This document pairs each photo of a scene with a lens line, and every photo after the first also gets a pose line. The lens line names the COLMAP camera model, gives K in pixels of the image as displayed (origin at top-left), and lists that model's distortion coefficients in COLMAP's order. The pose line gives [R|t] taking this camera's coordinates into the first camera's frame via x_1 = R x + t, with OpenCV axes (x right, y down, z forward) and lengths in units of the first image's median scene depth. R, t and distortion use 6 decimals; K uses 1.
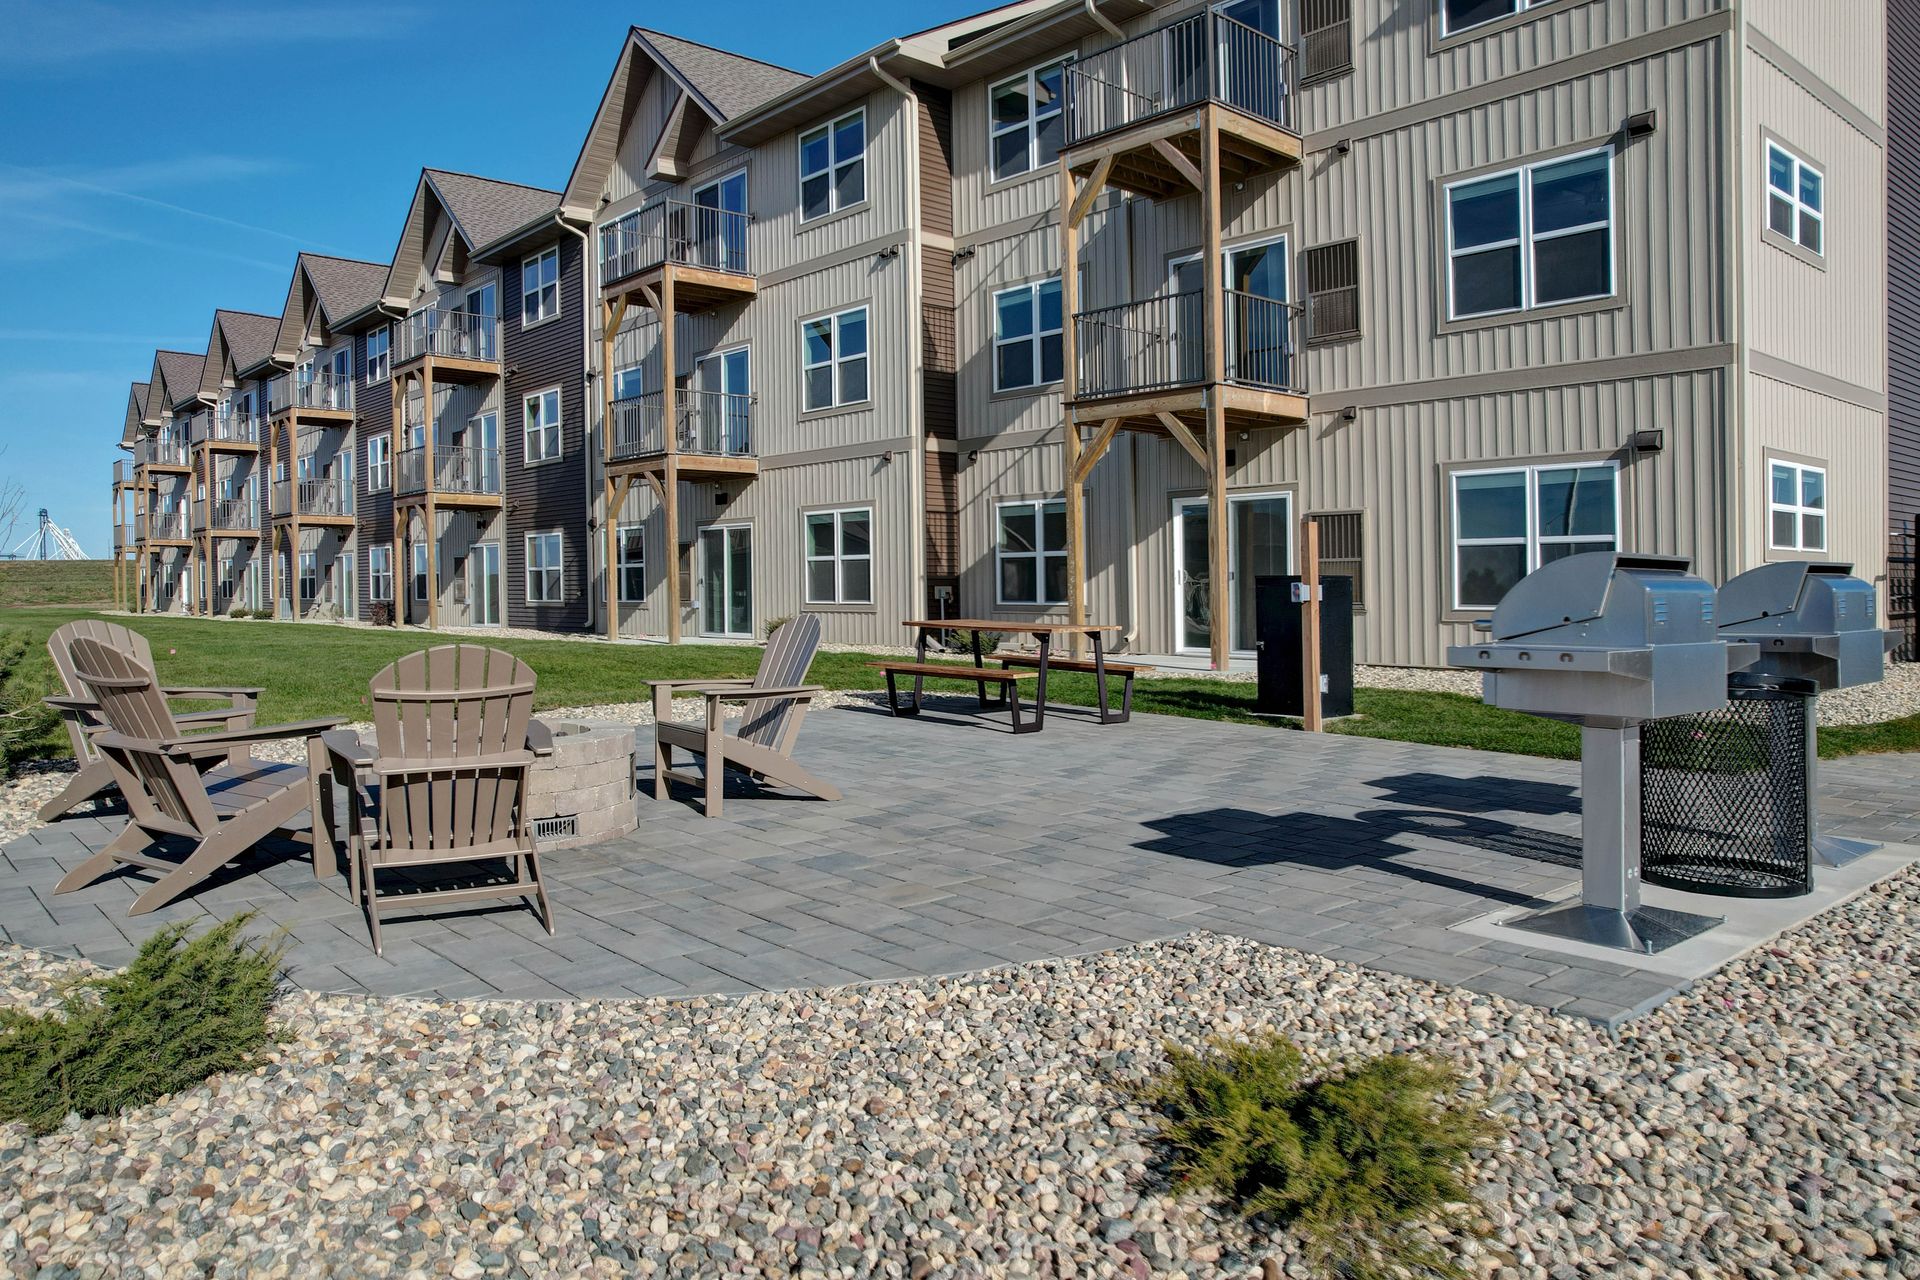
lens RADIAL K [[1387.5, 0, 969.8], [0, 1387.5, 507.5], [0, 0, 1]] dist [-0.042882, 0.013727]
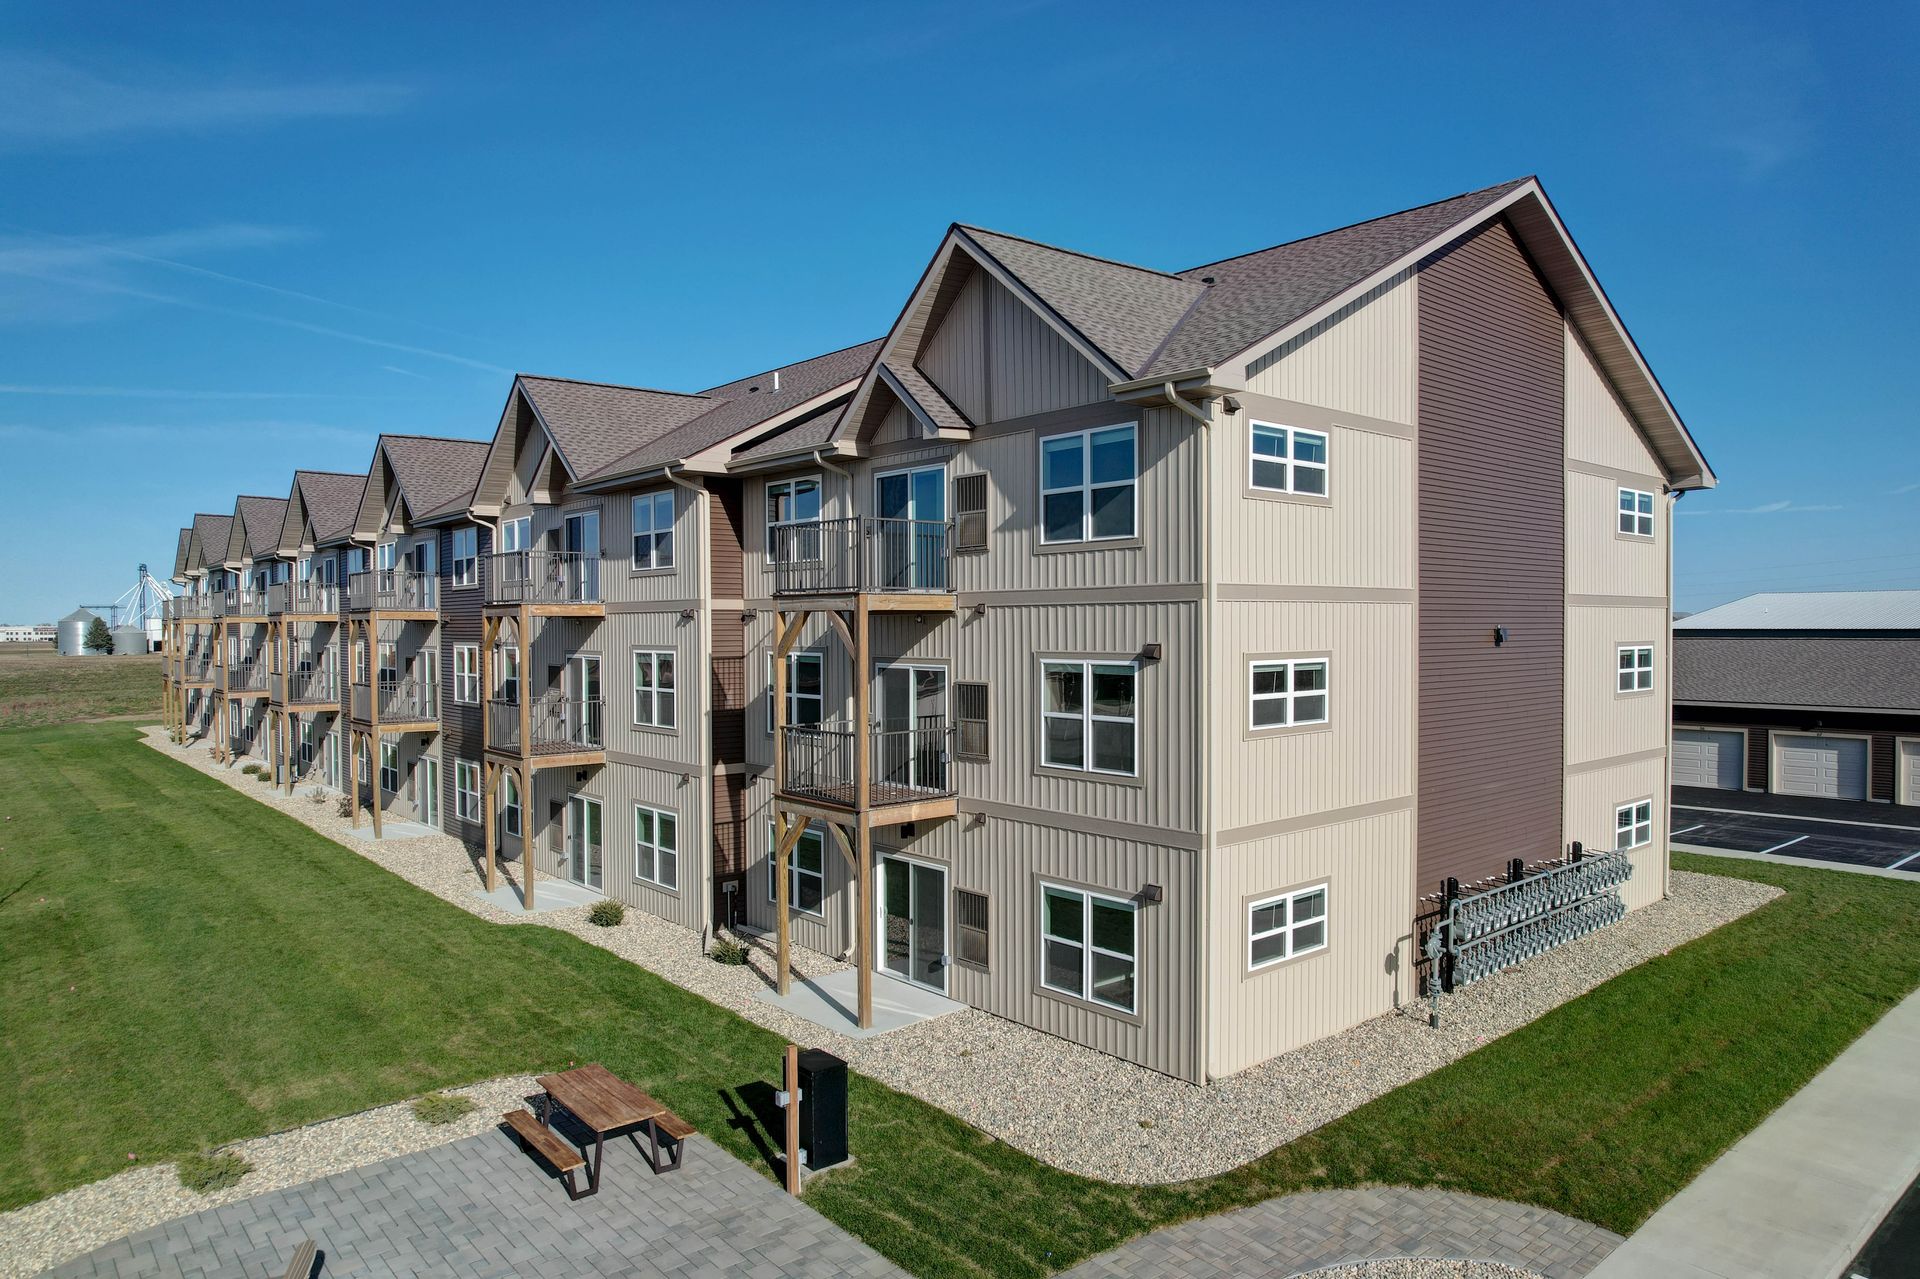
lens RADIAL K [[1229.1, 0, 967.5], [0, 1229.1, 627.6], [0, 0, 1]] dist [-0.042194, 0.038921]
pose [[0.999887, 0.010488, 0.010728, 0.182173], [-0.010671, 0.999796, 0.017134, -0.195207], [-0.010546, -0.017246, 0.999796, -0.102506]]
